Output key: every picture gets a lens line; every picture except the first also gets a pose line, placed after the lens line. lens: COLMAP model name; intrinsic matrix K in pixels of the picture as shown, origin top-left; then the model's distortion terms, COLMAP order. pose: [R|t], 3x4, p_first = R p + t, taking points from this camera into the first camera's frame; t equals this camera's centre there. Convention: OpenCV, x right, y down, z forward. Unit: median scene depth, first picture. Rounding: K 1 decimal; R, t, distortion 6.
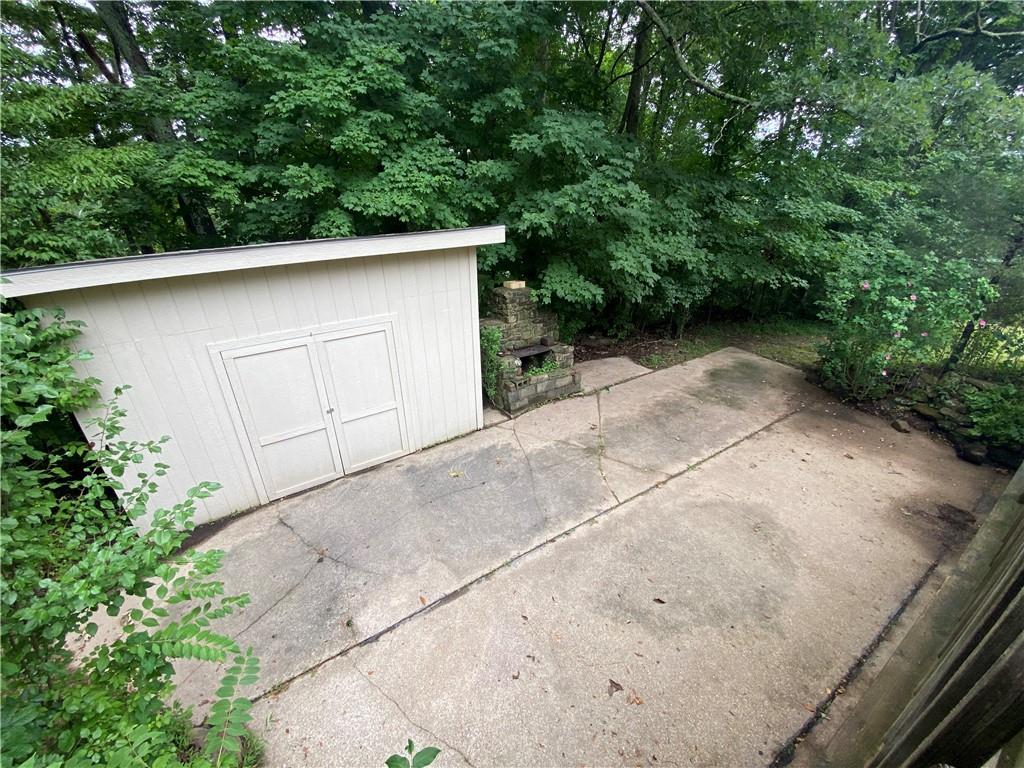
lens RADIAL K [[414.0, 0, 510.8], [0, 414.0, 382.3], [0, 0, 1]] dist [-0.001733, -0.000470]
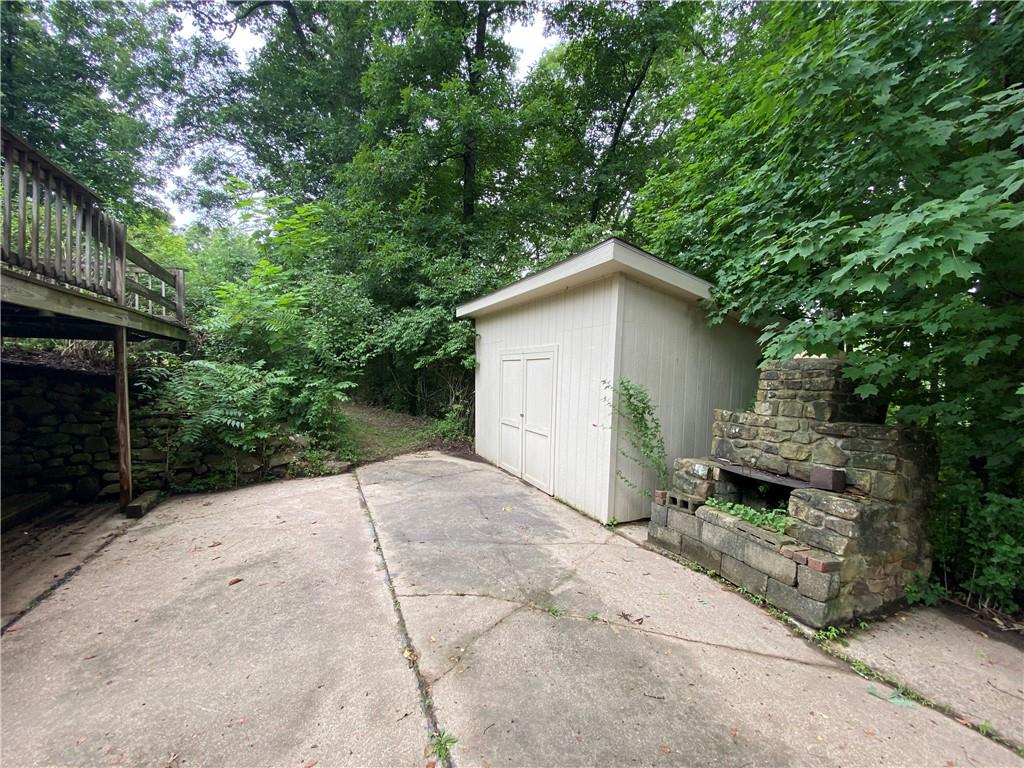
lens RADIAL K [[410.3, 0, 513.7], [0, 410.3, 383.3], [0, 0, 1]] dist [-0.021013, -0.000624]
pose [[-0.124851, 0.039606, -0.991385, 0.765105], [-0.456704, 0.884759, 0.092862, -0.116330], [0.880814, 0.464363, -0.092375, 0.973696]]
